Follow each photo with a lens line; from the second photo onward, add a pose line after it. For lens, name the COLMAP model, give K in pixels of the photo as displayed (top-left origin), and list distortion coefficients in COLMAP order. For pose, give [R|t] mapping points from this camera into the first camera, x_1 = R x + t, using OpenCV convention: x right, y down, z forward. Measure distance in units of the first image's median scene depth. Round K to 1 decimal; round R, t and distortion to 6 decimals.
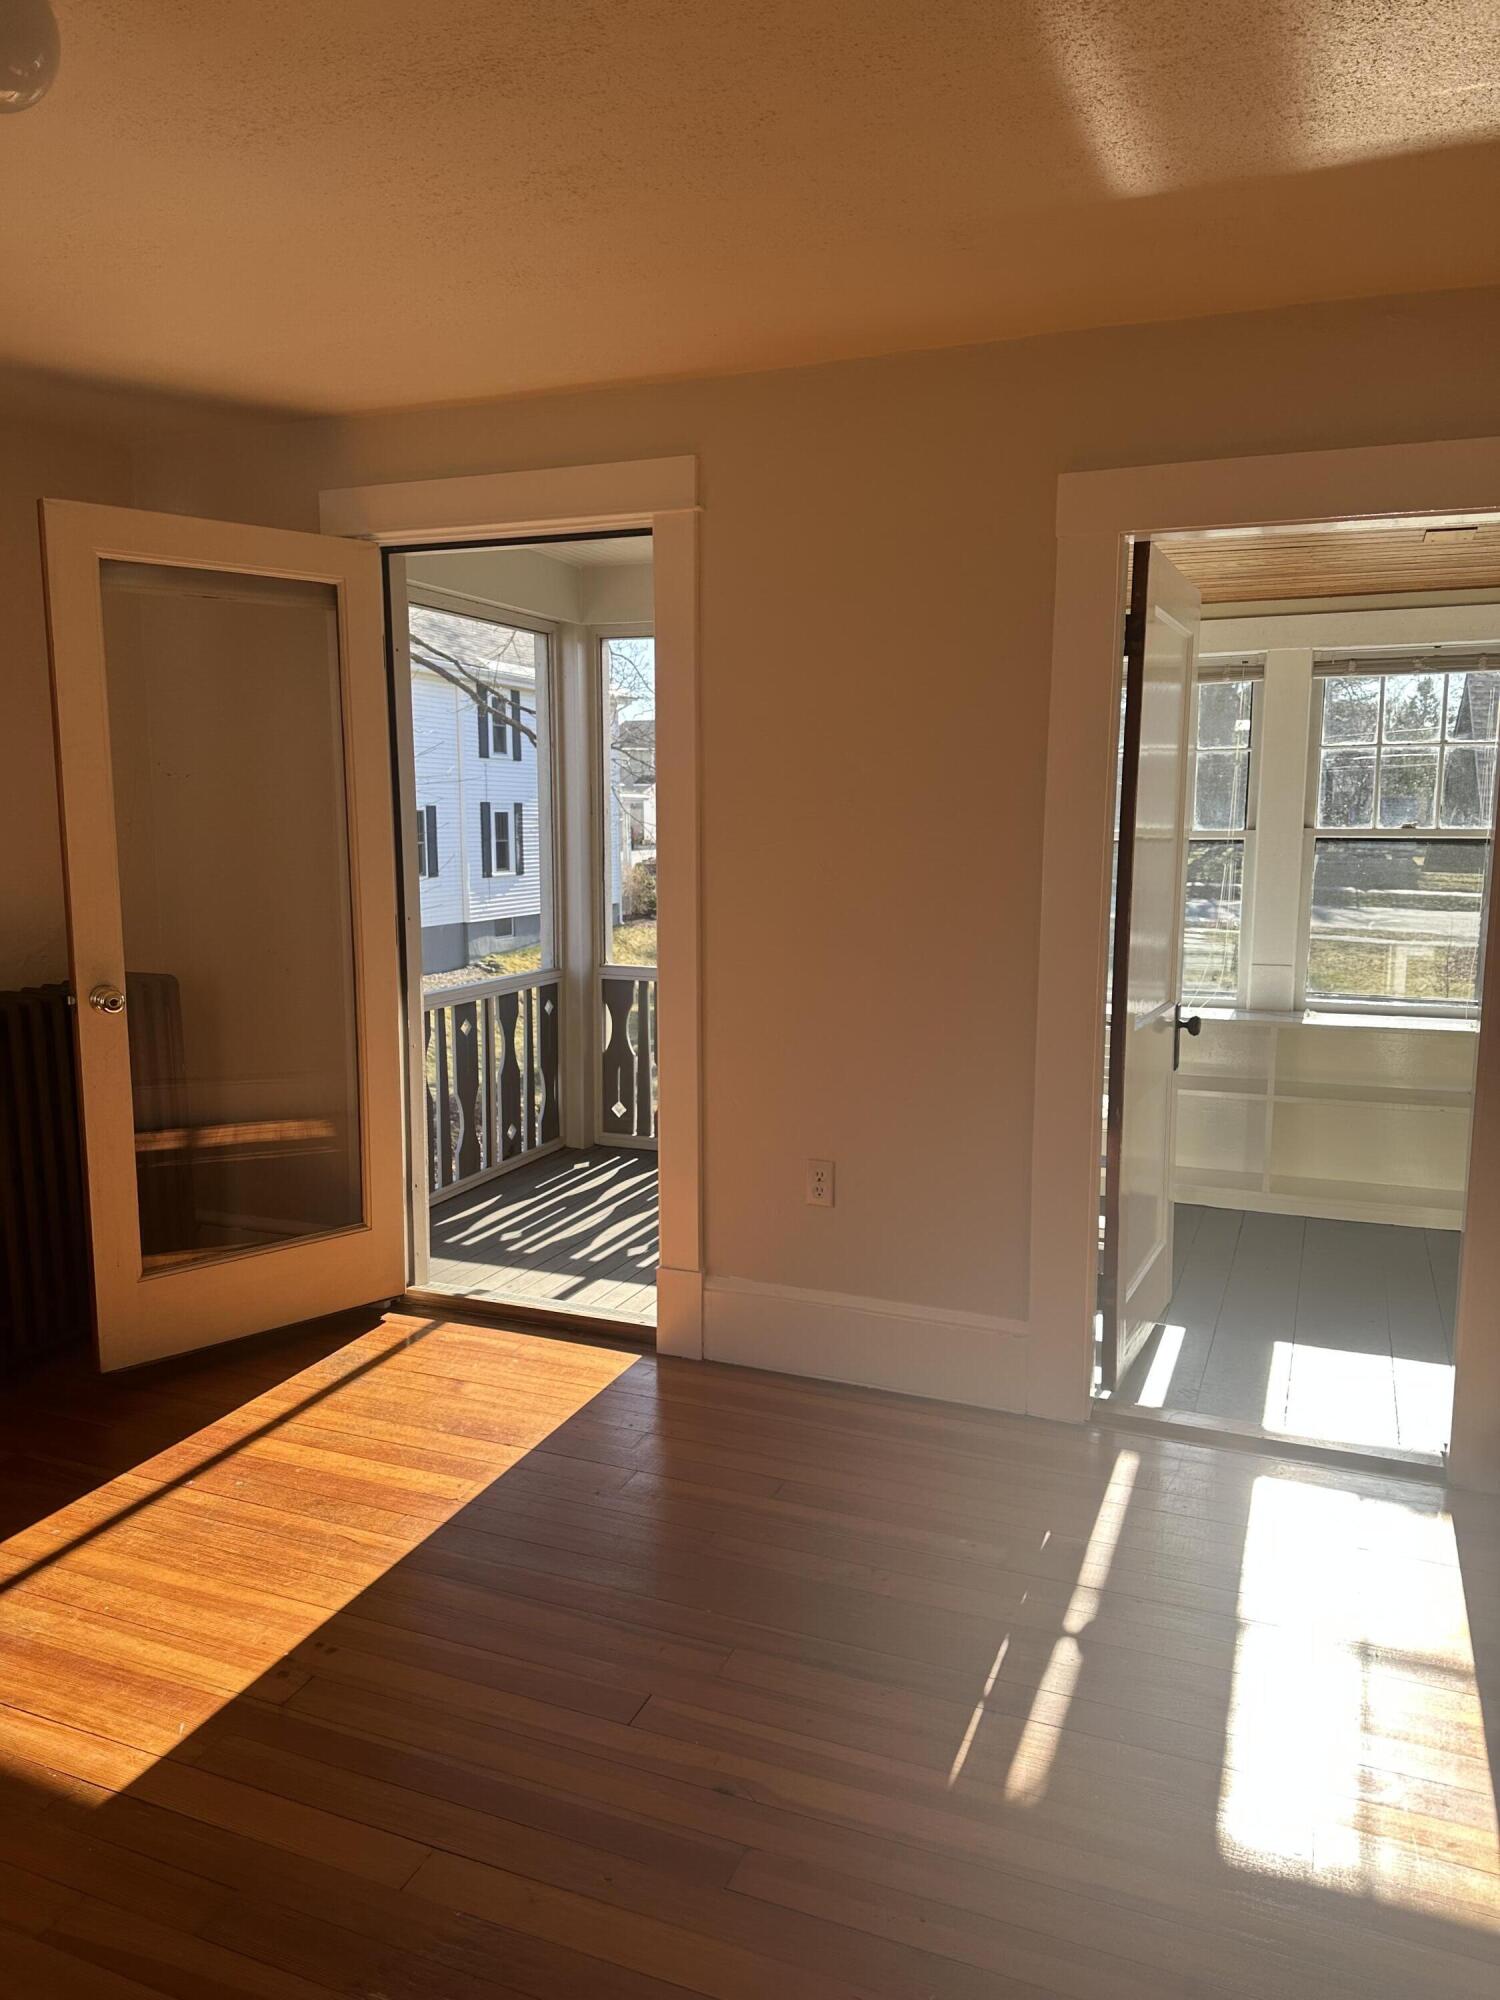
lens RADIAL K [[1396.5, 0, 745.9], [0, 1396.5, 998.3], [0, 0, 1]] dist [0.044124, -0.011721]
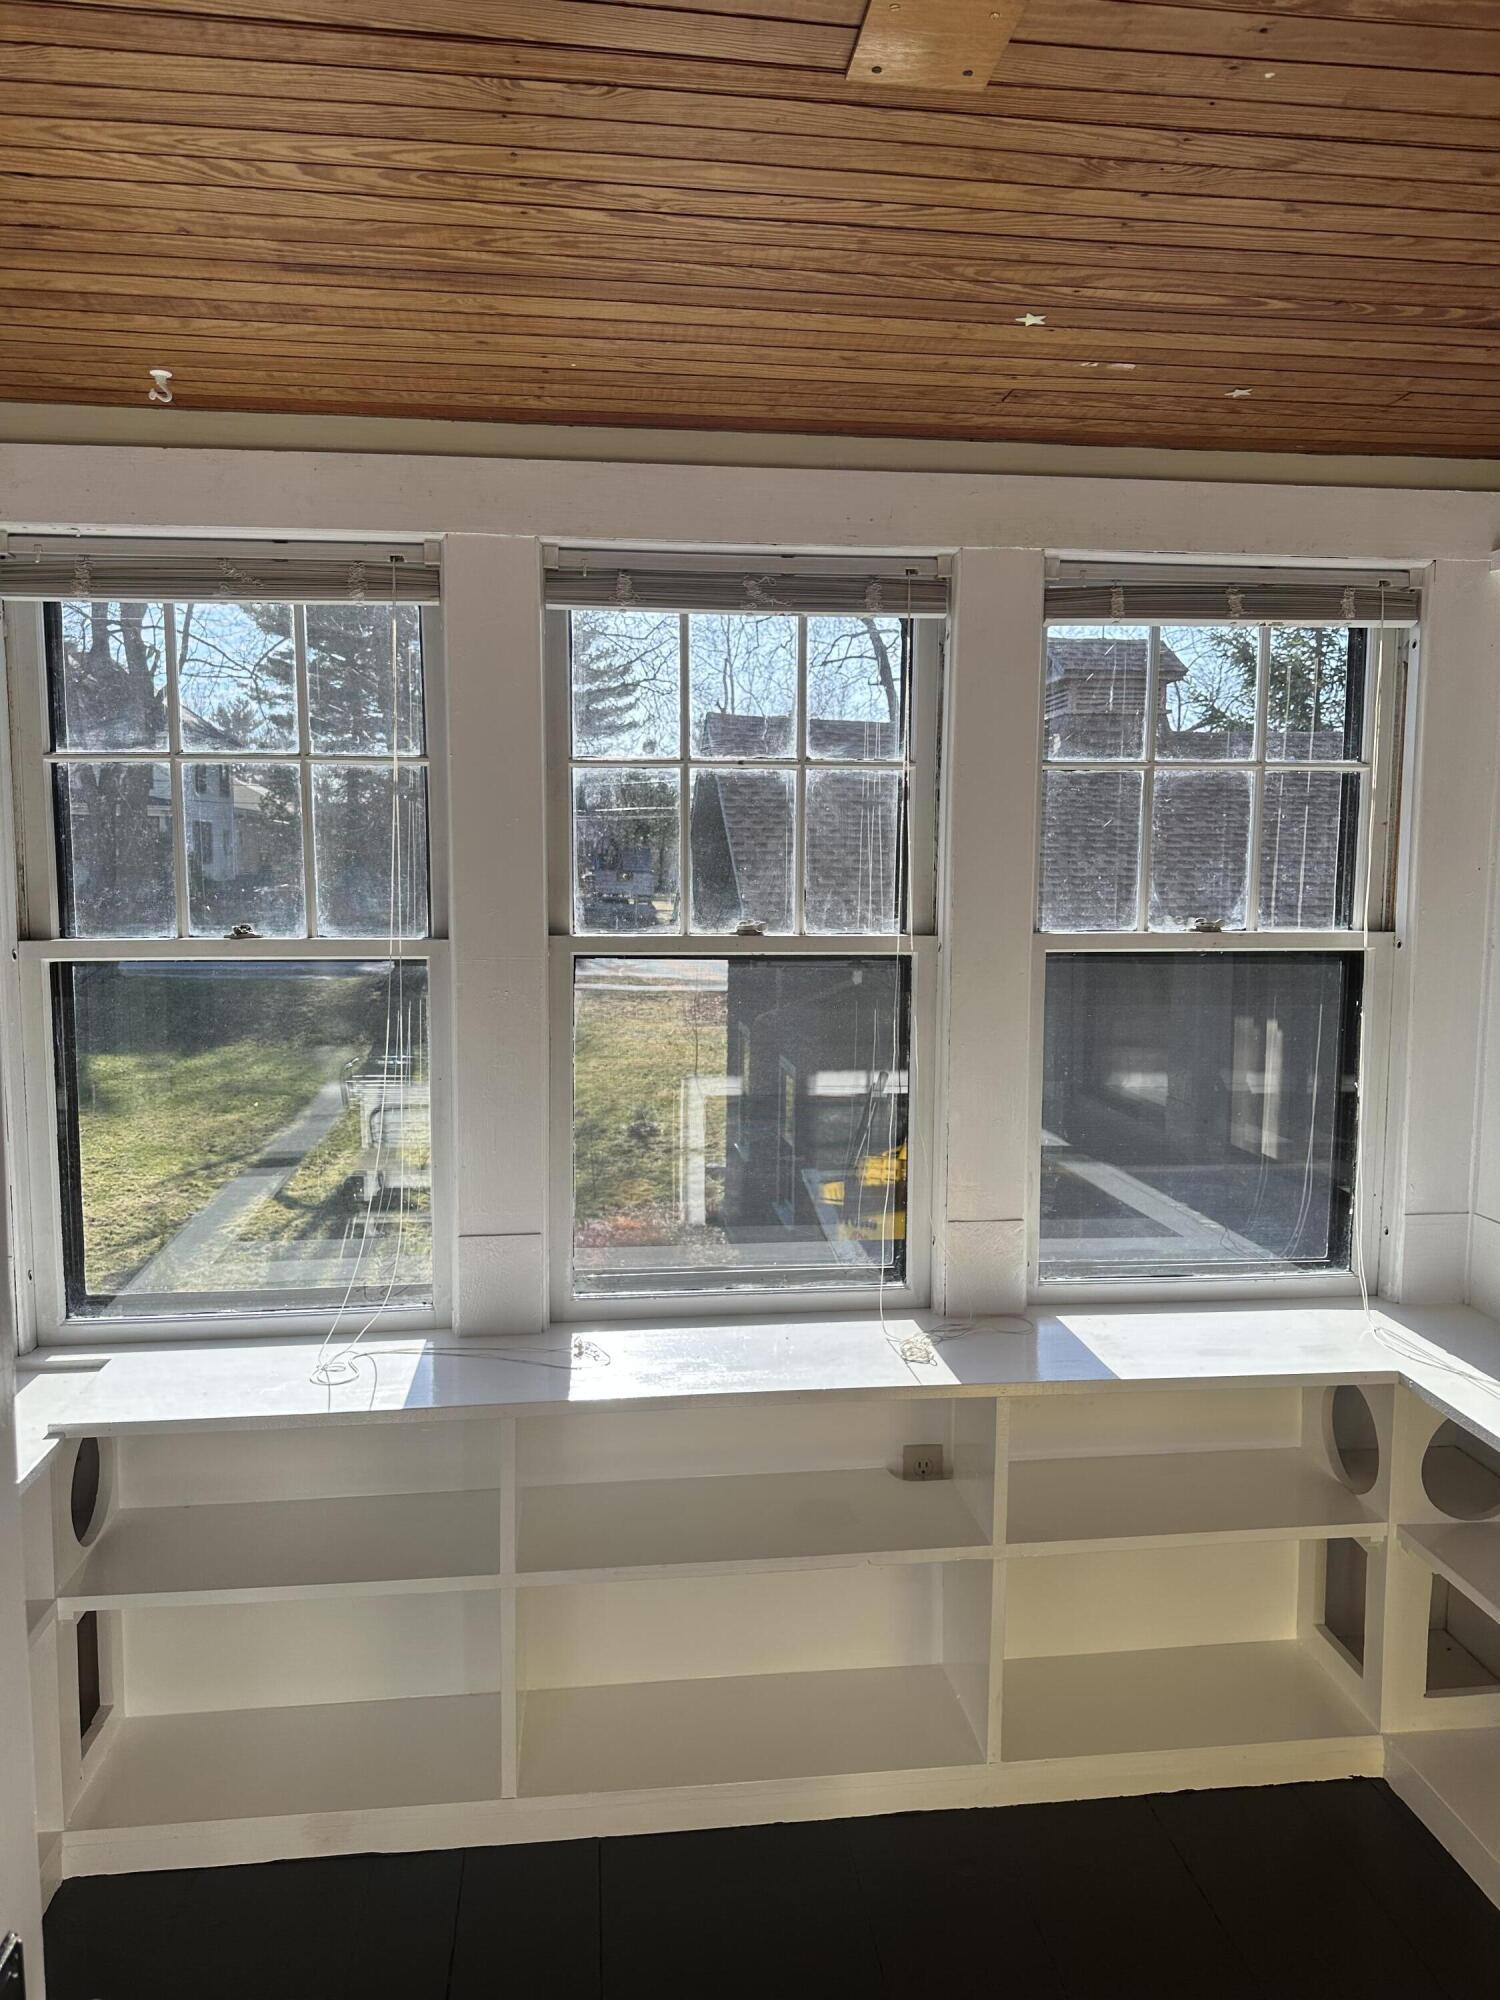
lens RADIAL K [[1396.5, 0, 763.6], [0, 1396.5, 1012.7], [0, 0, 1]] dist [0.044124, -0.011721]
pose [[0.866333, -0.046731, 0.497276, 0.199397], [0.056837, 0.998370, -0.005198, -0.077581], [-0.496222, 0.032767, 0.867577, 0.495380]]
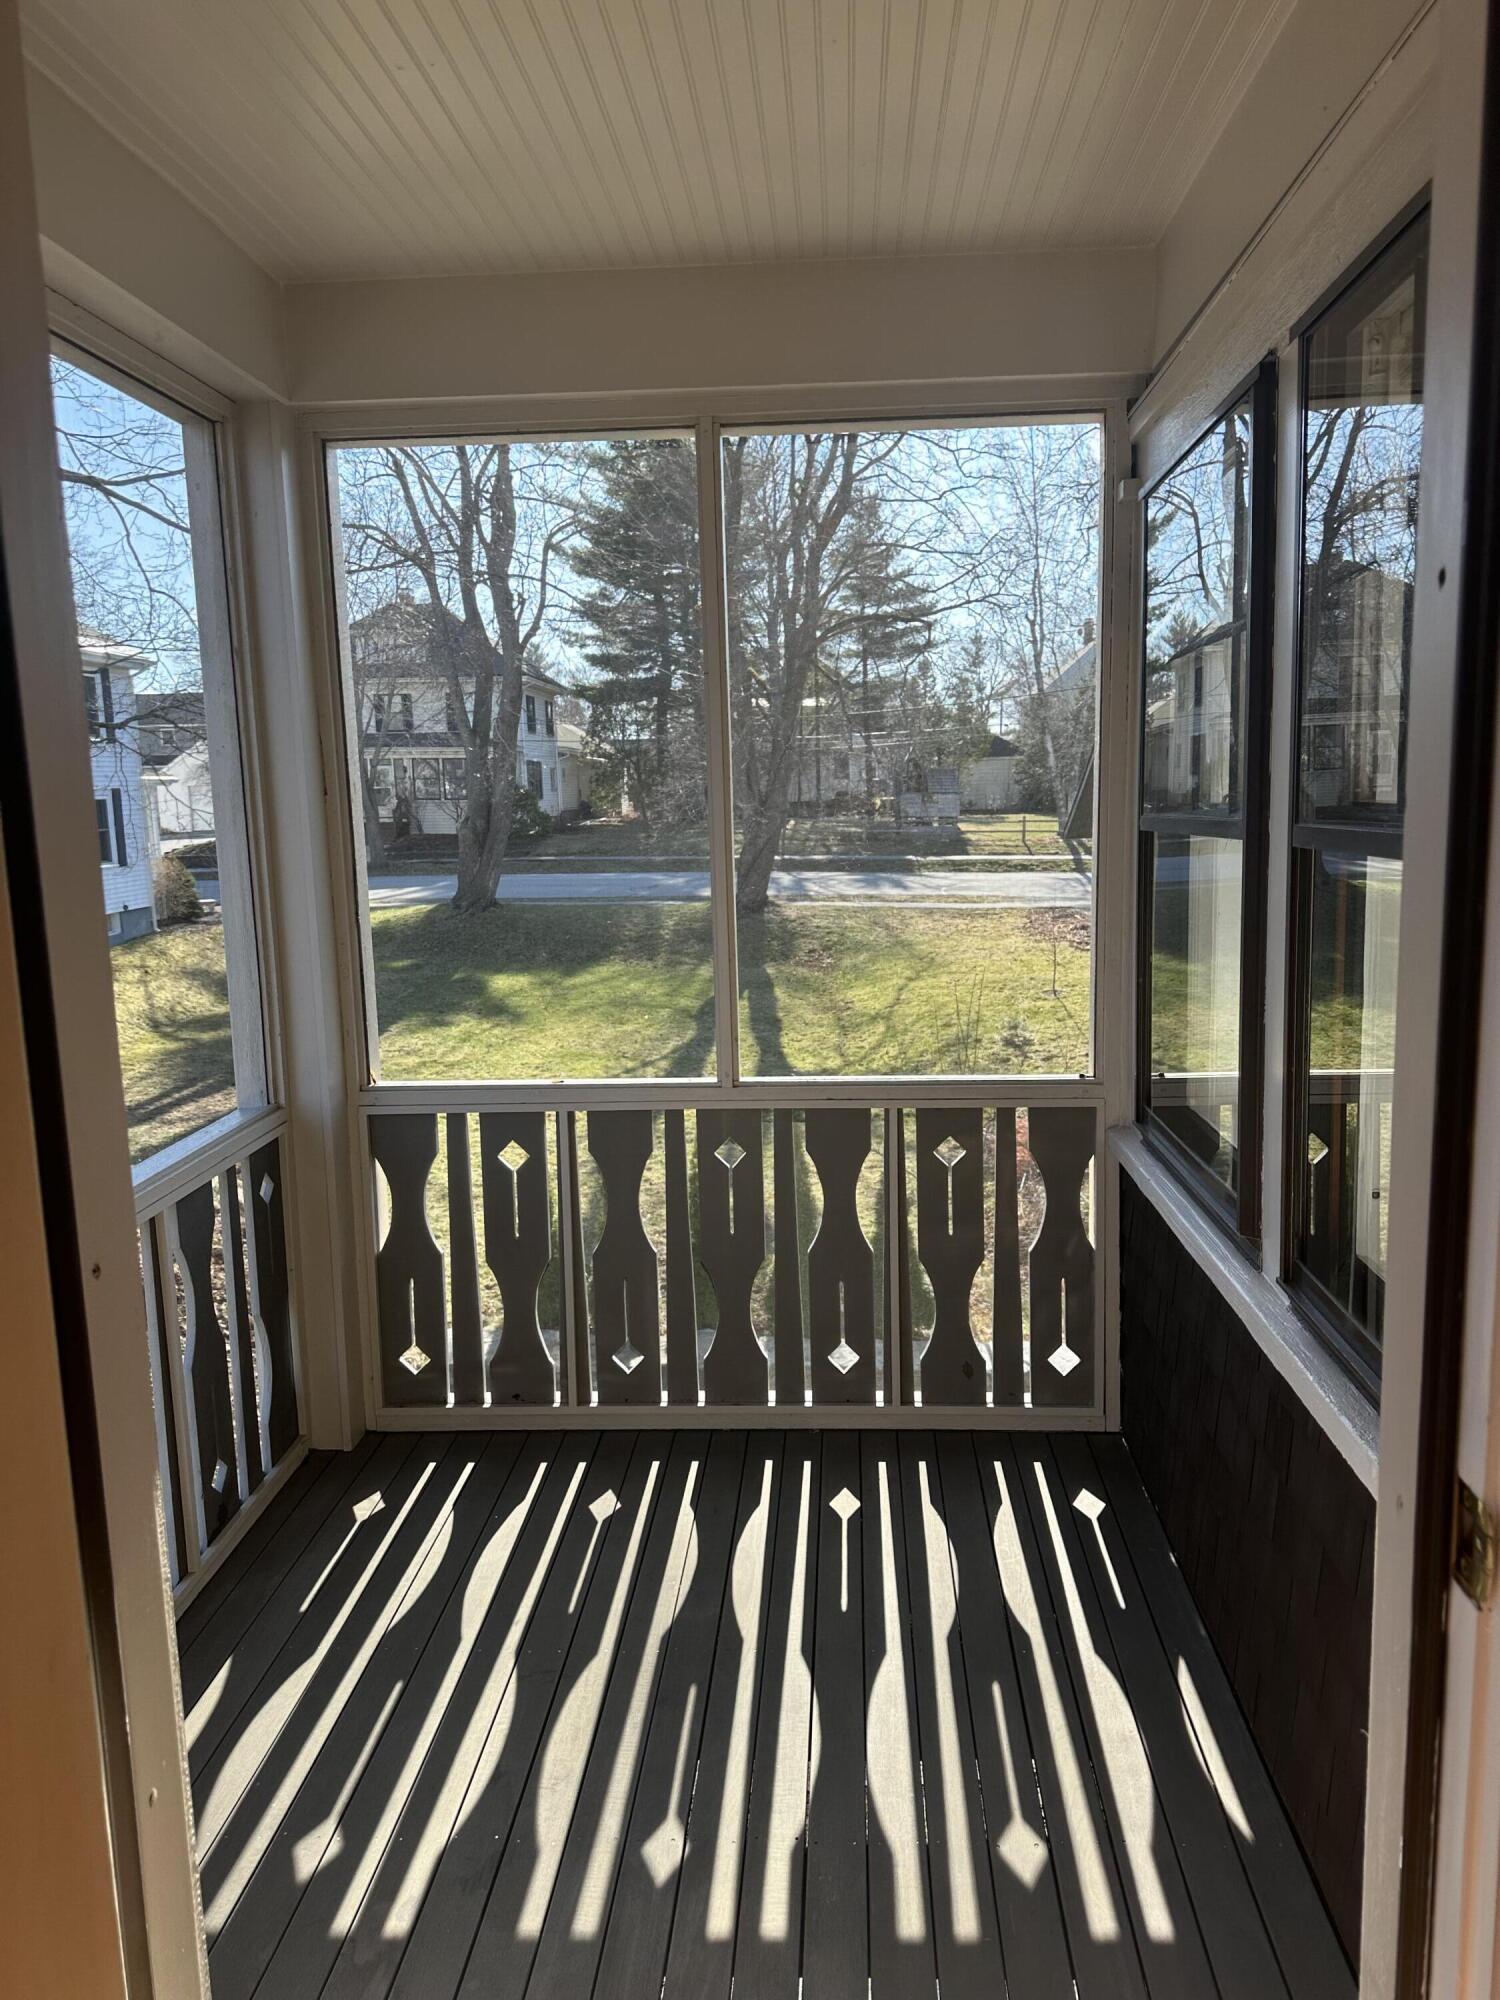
lens RADIAL K [[1396.5, 0, 760.4], [0, 1396.5, 987.6], [0, 0, 1]] dist [0.044124, -0.011721]
pose [[0.944302, -0.071132, 0.321302, -0.136581], [0.068877, 0.997456, 0.018394, -0.064298], [-0.321793, 0.004760, 0.946798, 0.494201]]
